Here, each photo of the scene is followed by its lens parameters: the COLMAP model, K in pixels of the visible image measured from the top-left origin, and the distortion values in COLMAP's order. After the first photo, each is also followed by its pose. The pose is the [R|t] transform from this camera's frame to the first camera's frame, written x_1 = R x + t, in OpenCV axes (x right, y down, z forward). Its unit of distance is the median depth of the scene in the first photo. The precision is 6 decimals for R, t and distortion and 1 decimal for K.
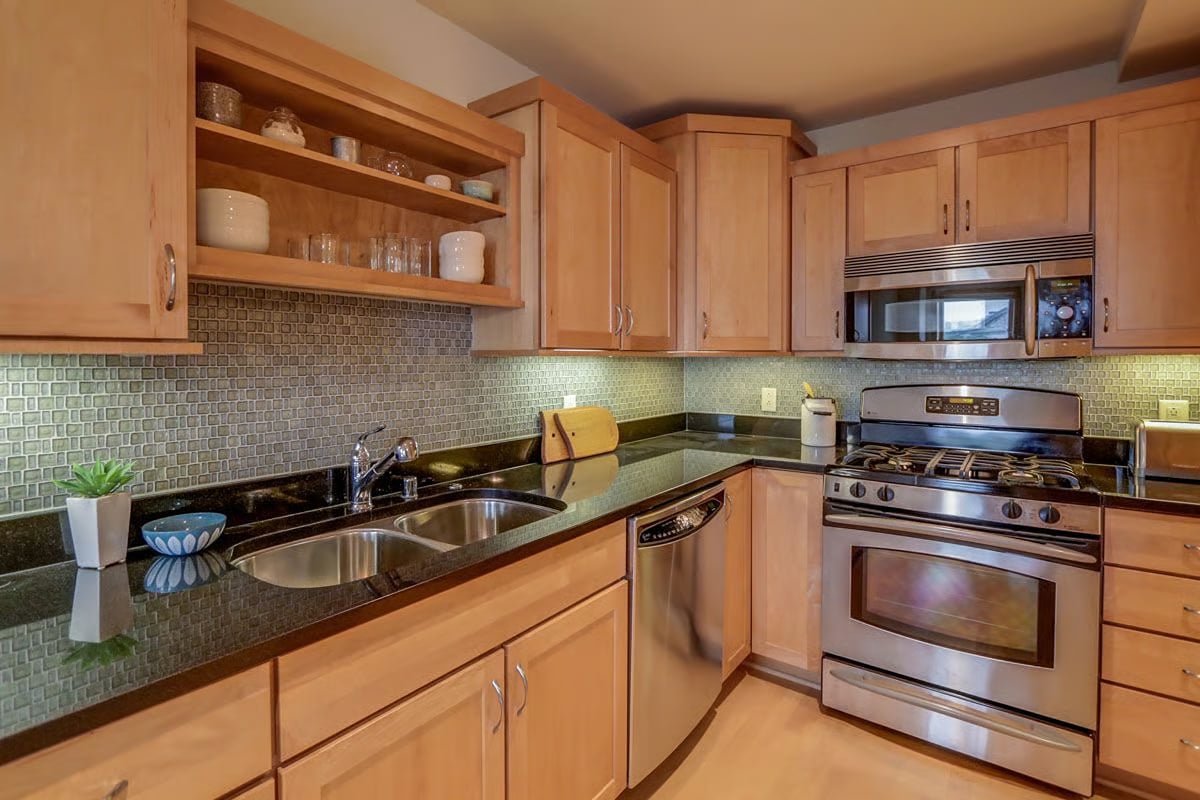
lens RADIAL K [[572.3, 0, 587.9], [0, 572.3, 367.0], [0, 0, 1]] dist [-0.010213, 0.000304]
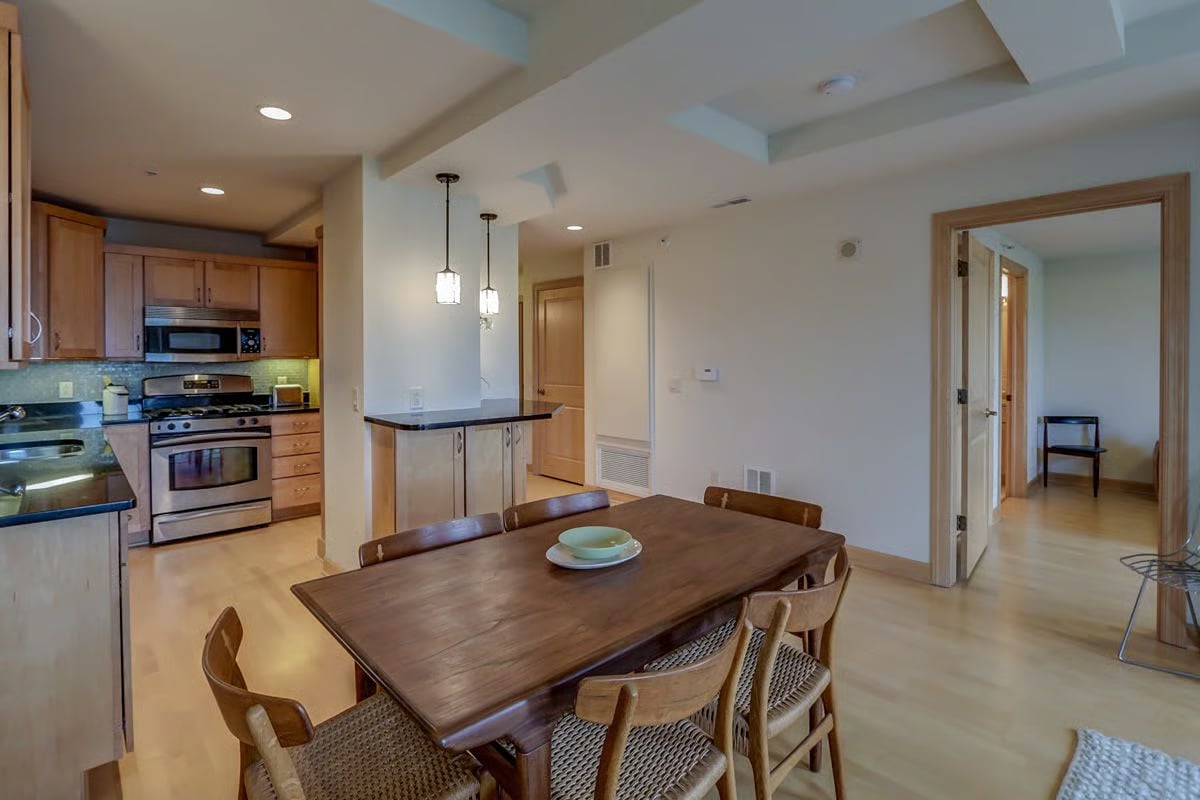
lens RADIAL K [[567.8, 0, 596.0], [0, 567.8, 361.6], [0, 0, 1]] dist [-0.017099, 0.000263]
pose [[0.168420, -0.009645, 0.985668, -1.432683], [0.016480, 0.999840, 0.006968, -0.005450], [-0.985577, 0.015071, 0.168552, -0.958537]]
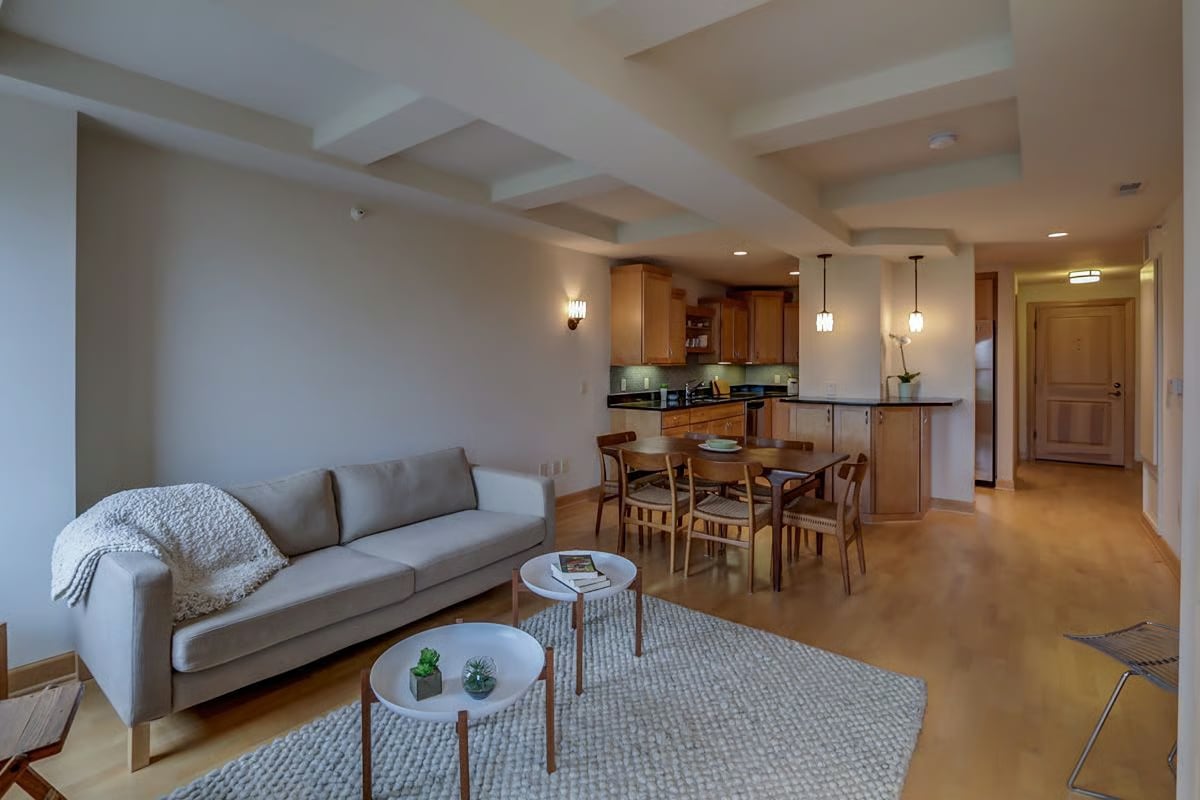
lens RADIAL K [[567.6, 0, 595.5], [0, 567.6, 365.1], [0, 0, 1]] dist [-0.025442, 0.000467]
pose [[0.999916, 0.000767, -0.012925, -0.929757], [-0.000890, 0.999954, -0.009518, 0.021467], [0.012917, 0.009528, 0.999871, -3.080691]]
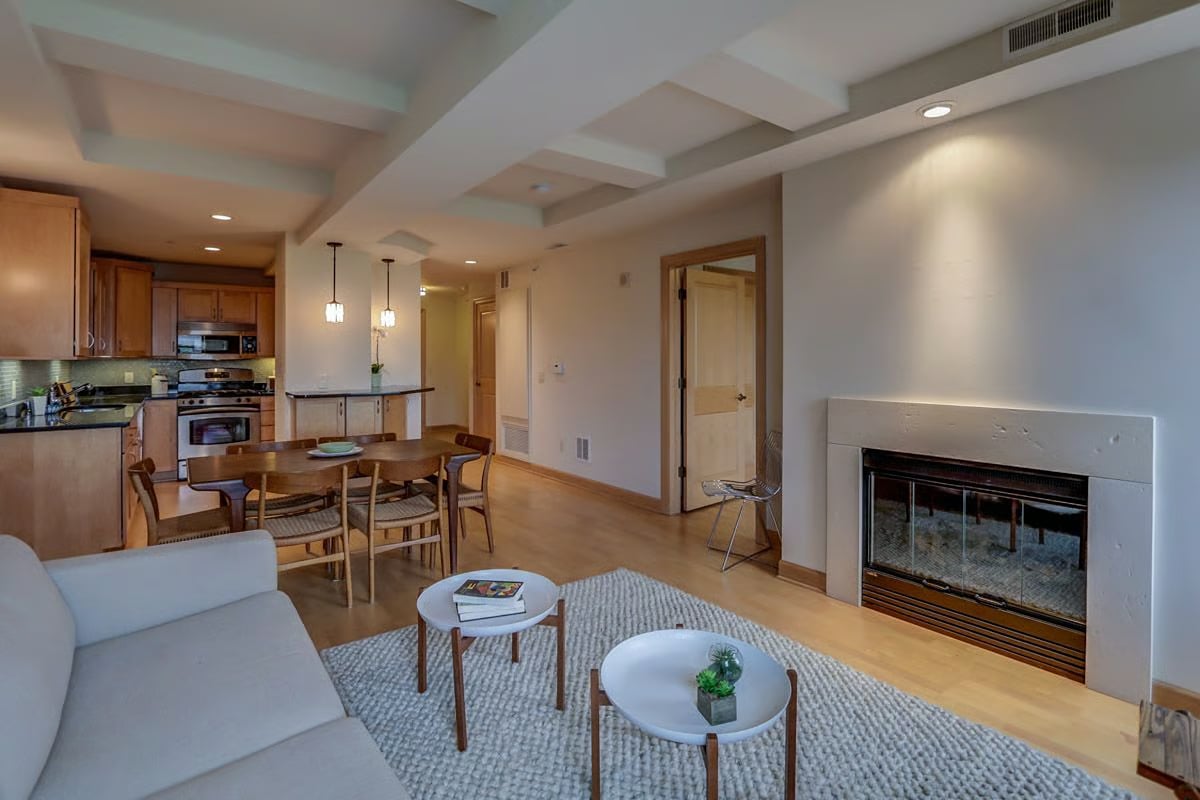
lens RADIAL K [[564.0, 0, 594.9], [0, 564.0, 352.9], [0, 0, 1]] dist [-0.018654, -0.000247]
pose [[0.271673, 0.007357, 0.962361, -2.099630], [0.015576, 0.999806, -0.012040, 0.025359], [-0.962263, 0.018261, 0.271506, -2.188580]]
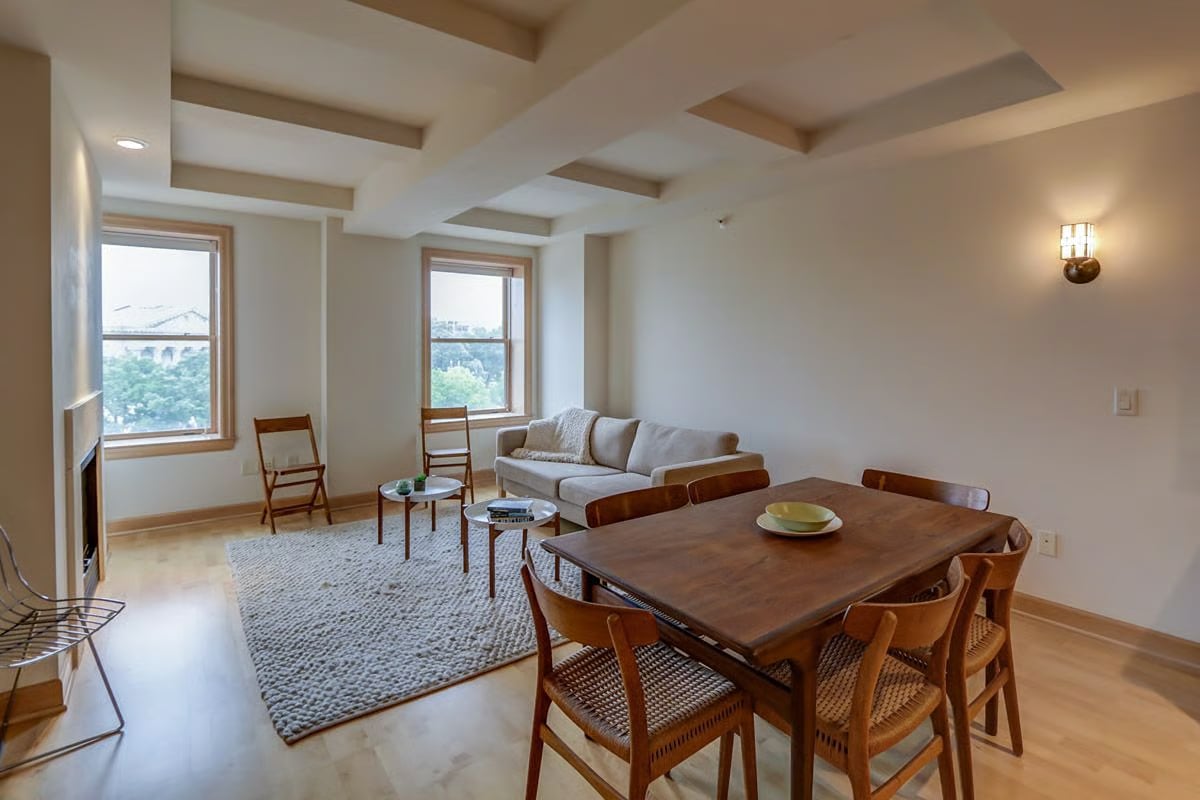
lens RADIAL K [[574.9, 0, 584.0], [0, 574.9, 357.3], [0, 0, 1]] dist [-0.015187, 0.000348]
pose [[-0.292198, 0.016644, -0.956213, 0.700530], [-0.015340, 0.999638, 0.022087, -0.014252], [0.956235, 0.021122, -0.291837, -0.842222]]
